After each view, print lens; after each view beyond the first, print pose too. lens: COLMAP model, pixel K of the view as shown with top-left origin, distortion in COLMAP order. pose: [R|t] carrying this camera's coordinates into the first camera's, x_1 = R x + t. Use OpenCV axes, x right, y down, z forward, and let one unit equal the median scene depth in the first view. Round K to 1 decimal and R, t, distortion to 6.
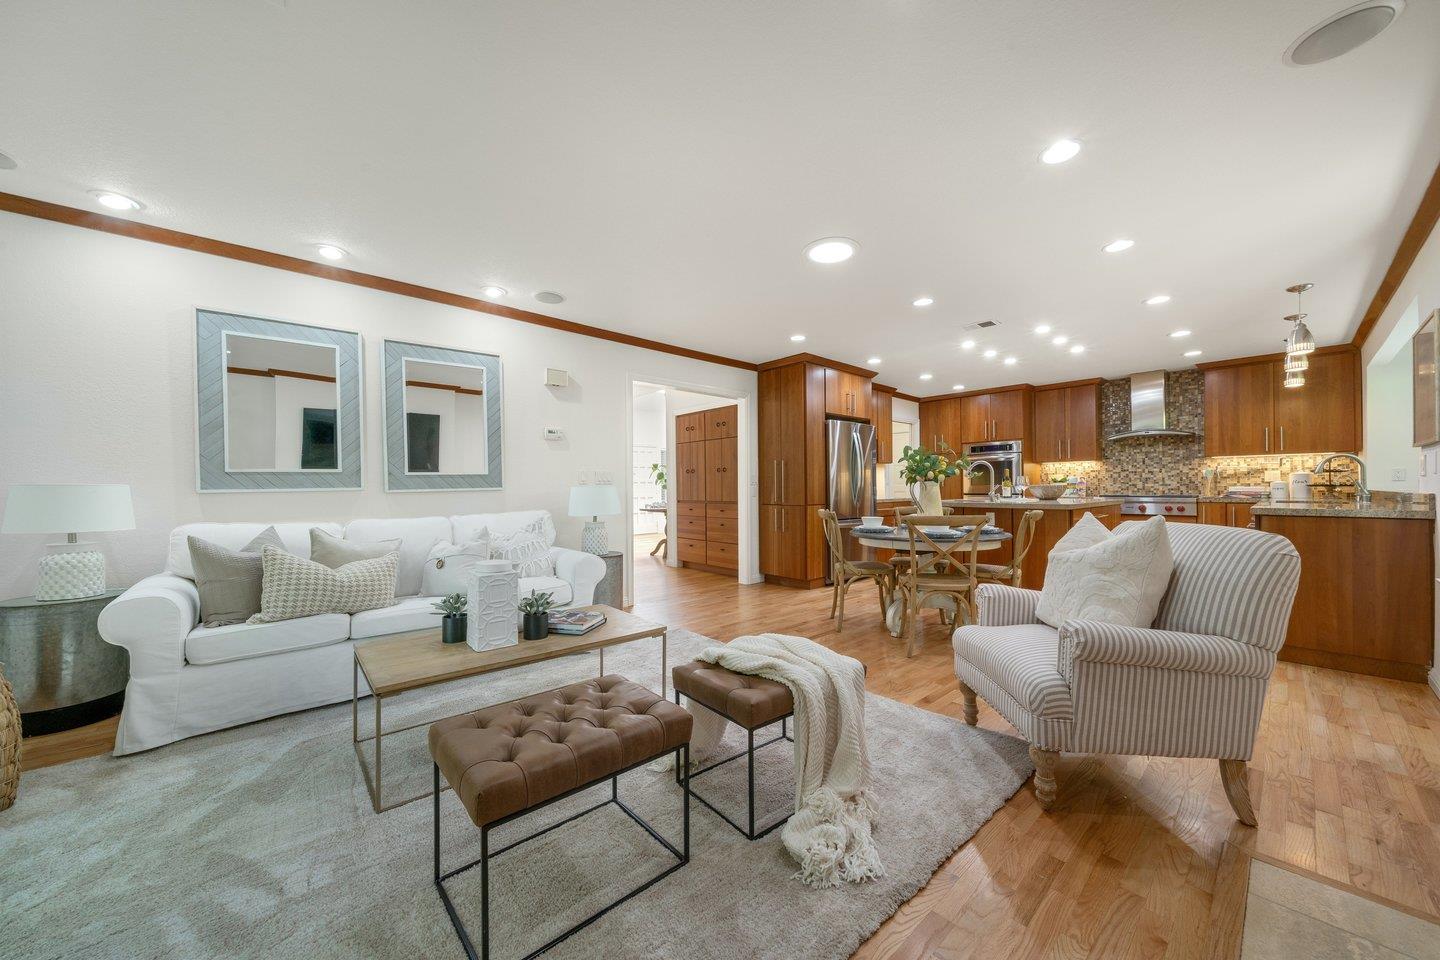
lens RADIAL K [[501.9, 0, 718.6], [0, 501.9, 484.6], [0, 0, 1]] dist [-0.009955, -0.000080]
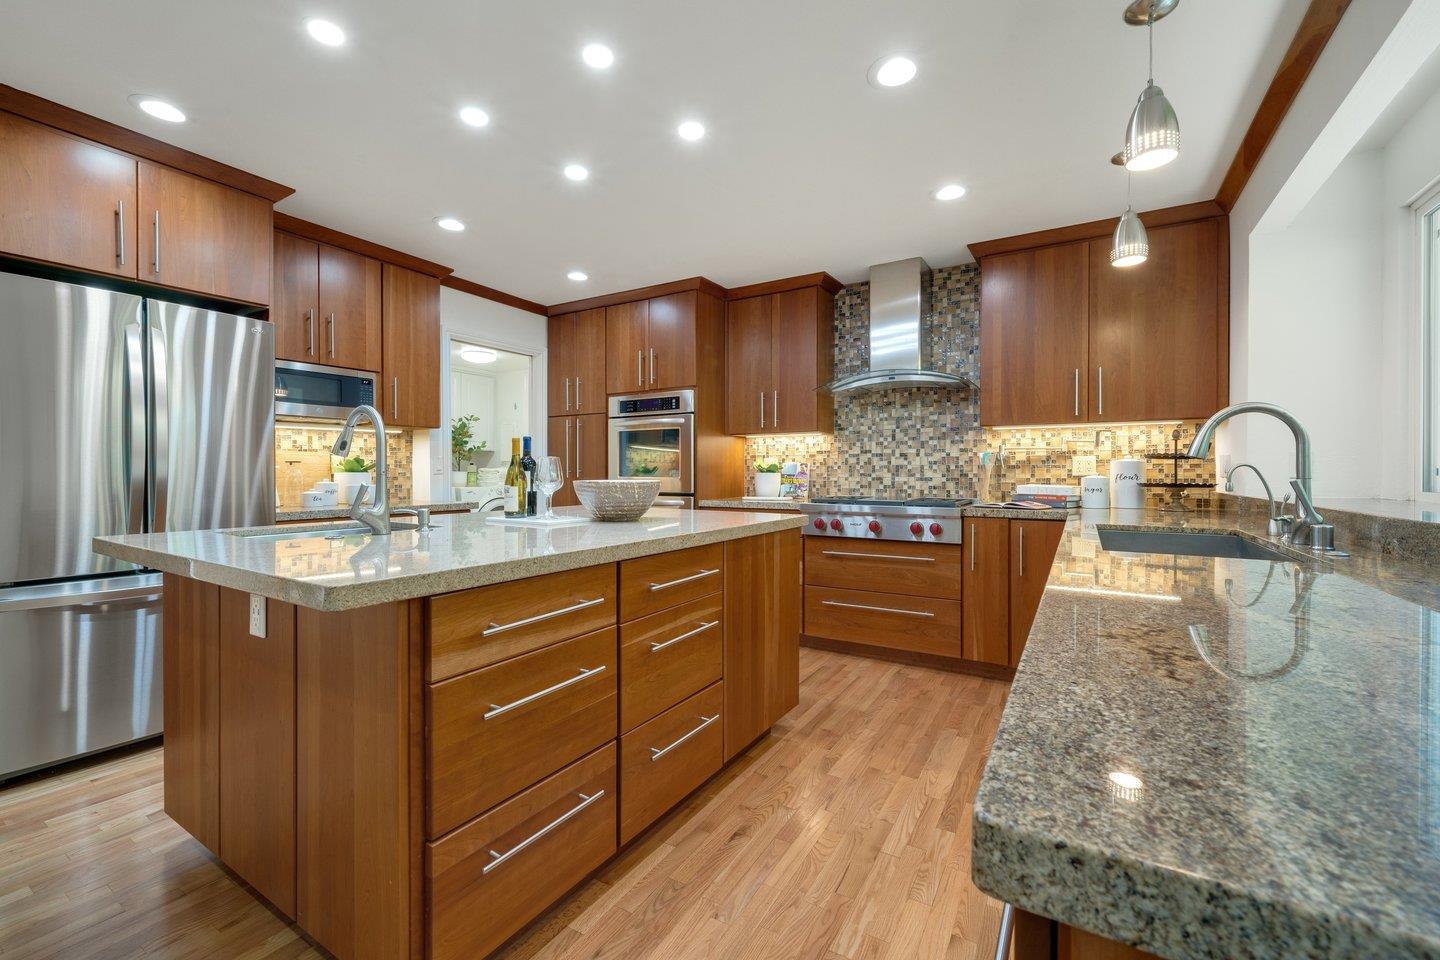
lens RADIAL K [[606.3, 0, 714.3], [0, 606.3, 473.0], [0, 0, 1]] dist [0.004544, 0.000055]
pose [[0.957976, 0.009053, 0.286705, 0.505693], [-0.011289, 0.999917, 0.006149, -0.007875], [-0.286626, -0.009127, 0.957999, 0.449566]]
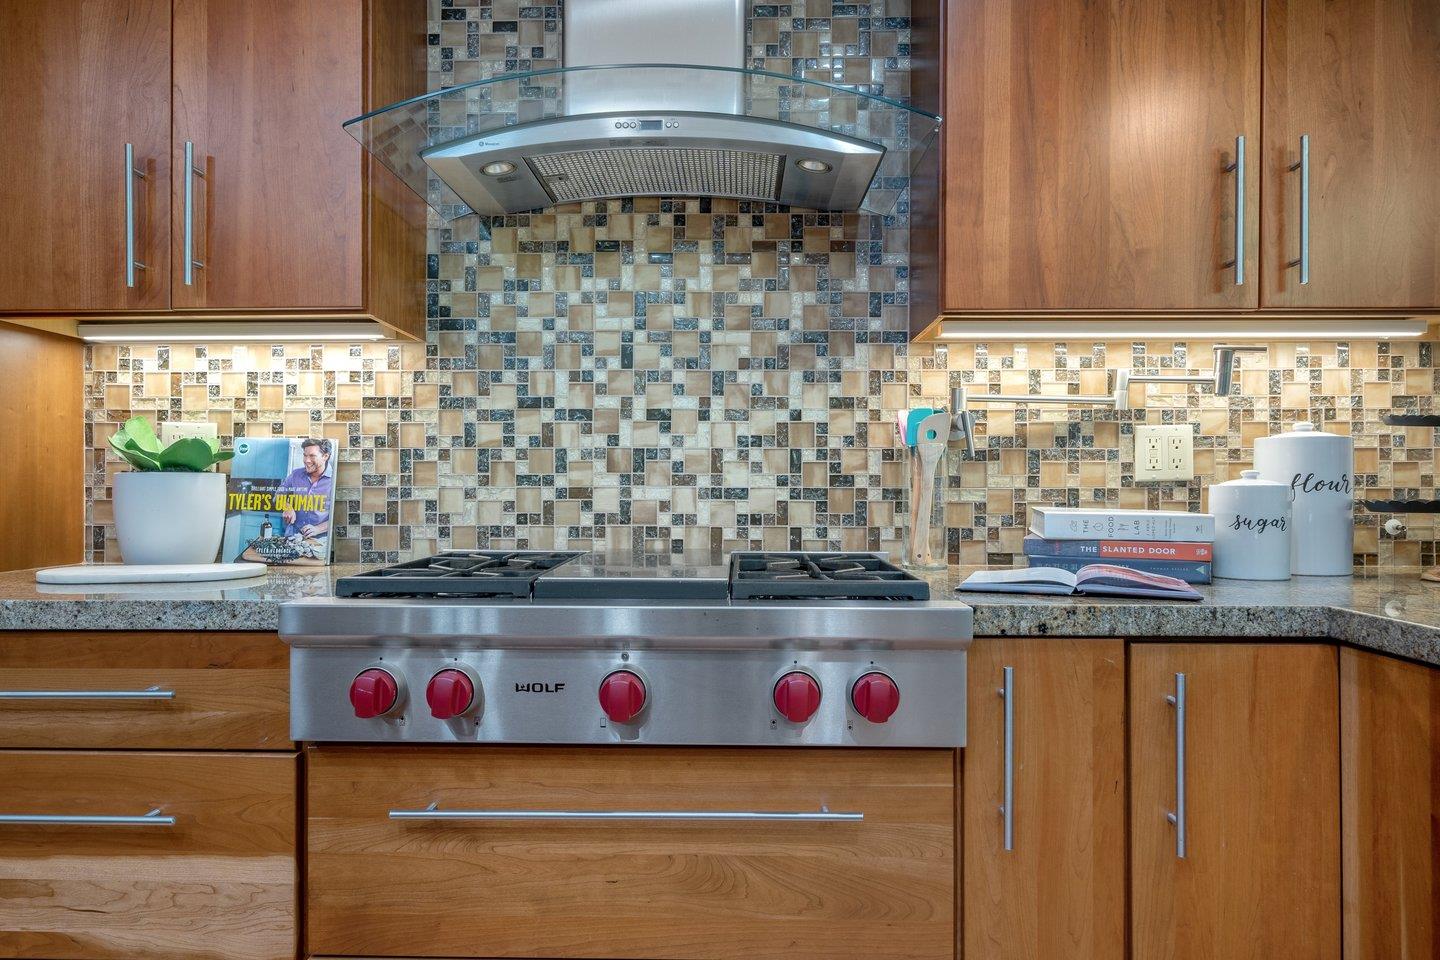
lens RADIAL K [[929.7, 0, 713.5], [0, 929.7, 488.7], [0, 0, 1]] dist [-0.000402, 0.003157]
pose [[0.686508, 0.007226, 0.727087, 0.684603], [-0.011746, 0.999930, 0.001152, -0.001471], [-0.727028, -0.009331, 0.686545, 0.809162]]
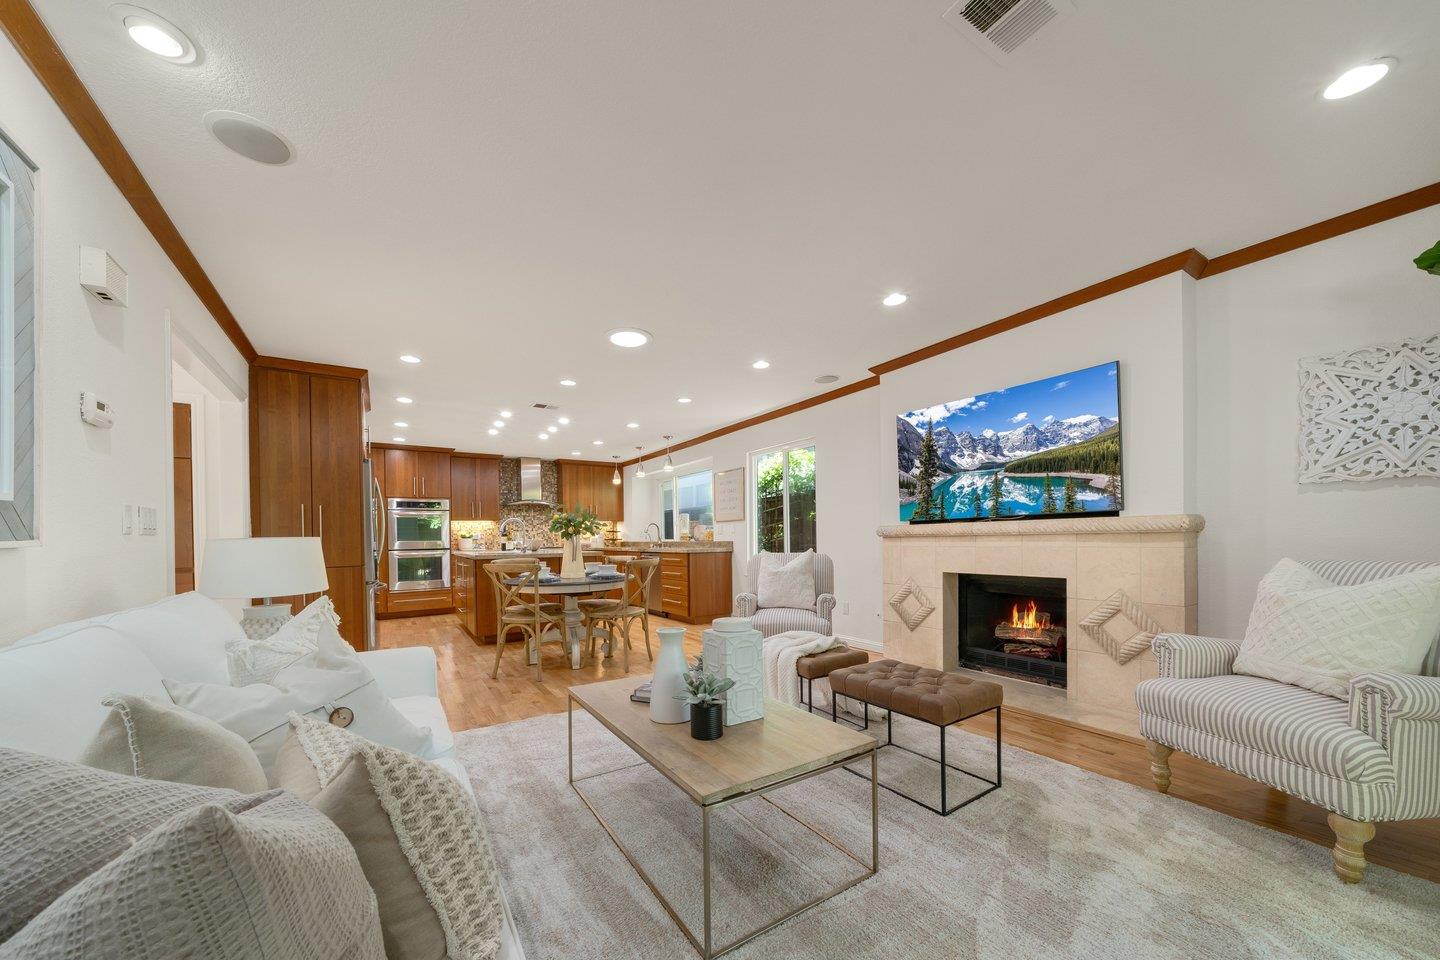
lens RADIAL K [[501.9, 0, 712.8], [0, 501.9, 540.5], [0, 0, 1]] dist [-0.009955, -0.000080]
pose [[0.153071, -0.002305, 0.988213, -0.437227], [0.005753, 0.999982, 0.001441, 0.003557], [-0.988199, 0.005465, 0.153081, 0.296130]]
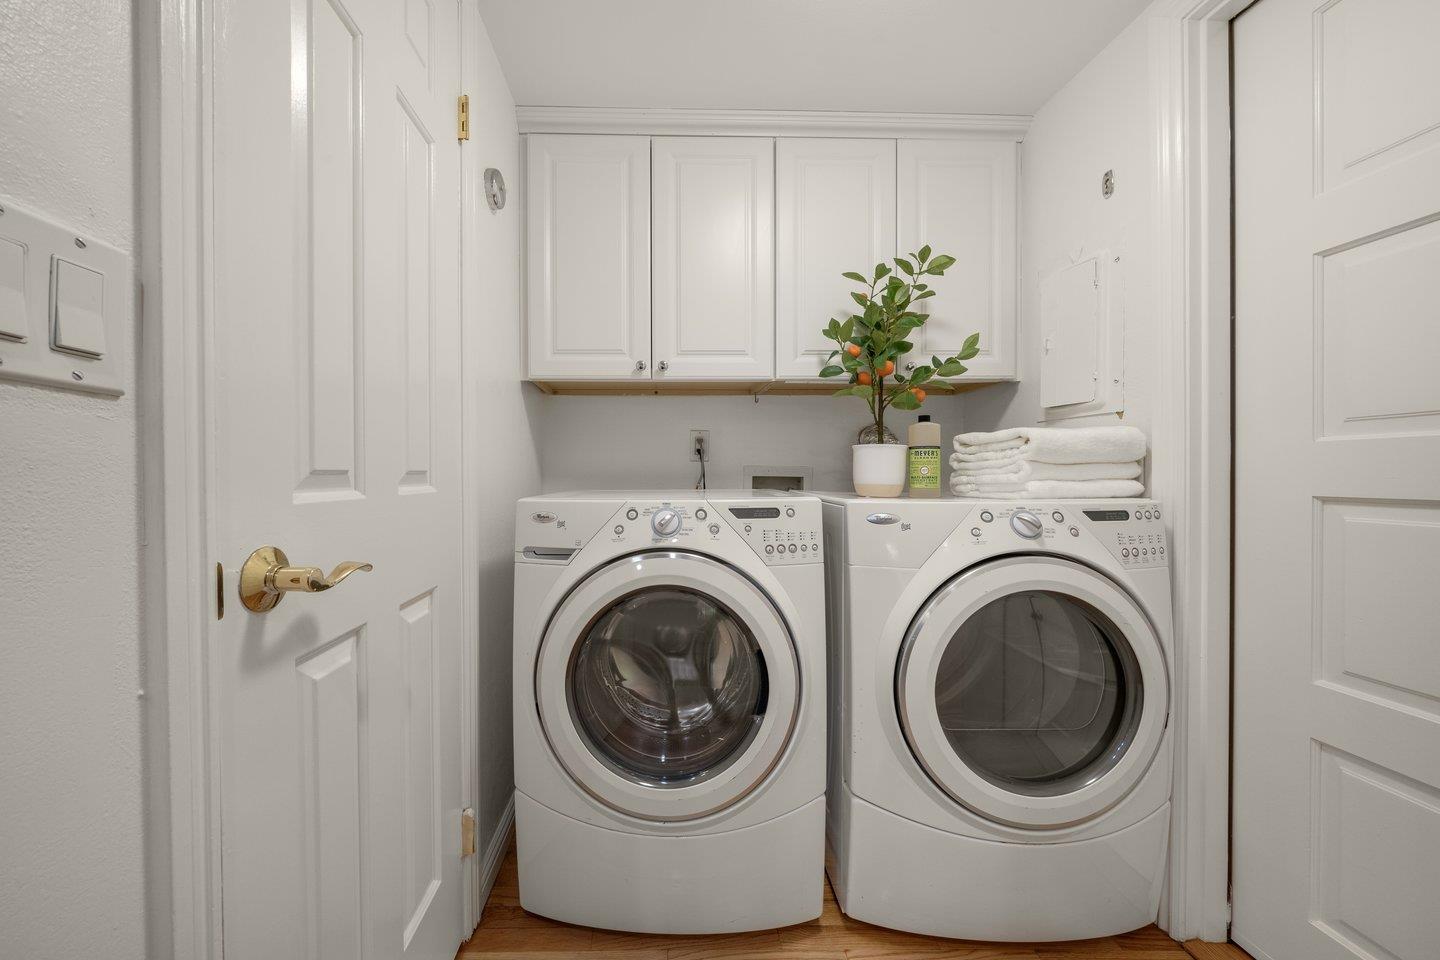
lens RADIAL K [[481.4, 0, 718.0], [0, 481.4, 483.6], [0, 0, 1]] dist [-0.000758, 0.000204]
pose [[0.759384, 0.006894, -0.650606, 0.484897], [0.006324, 0.999818, 0.017977, 0.013999], [0.650612, -0.017766, 0.759202, 1.267876]]
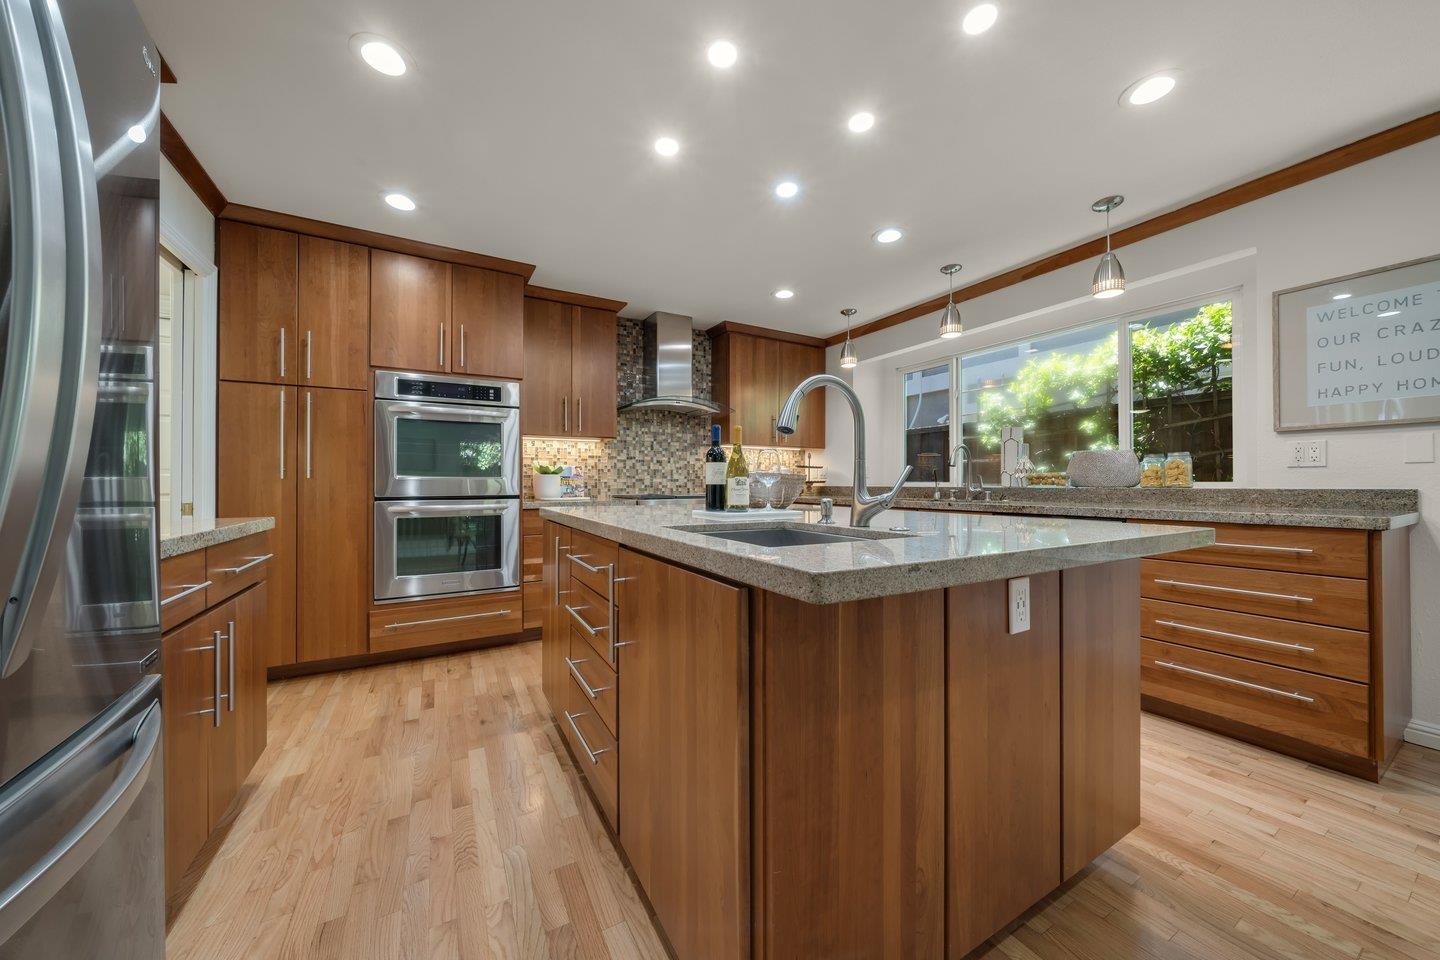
lens RADIAL K [[501.9, 0, 721.1], [0, 501.9, 477.6], [0, 0, 1]] dist [-0.009955, -0.000080]
pose [[0.198092, 0.019058, 0.979998, 0.203882], [-0.005845, 0.999816, -0.018262, 0.009813], [-0.980166, -0.002110, 0.198167, 0.811583]]
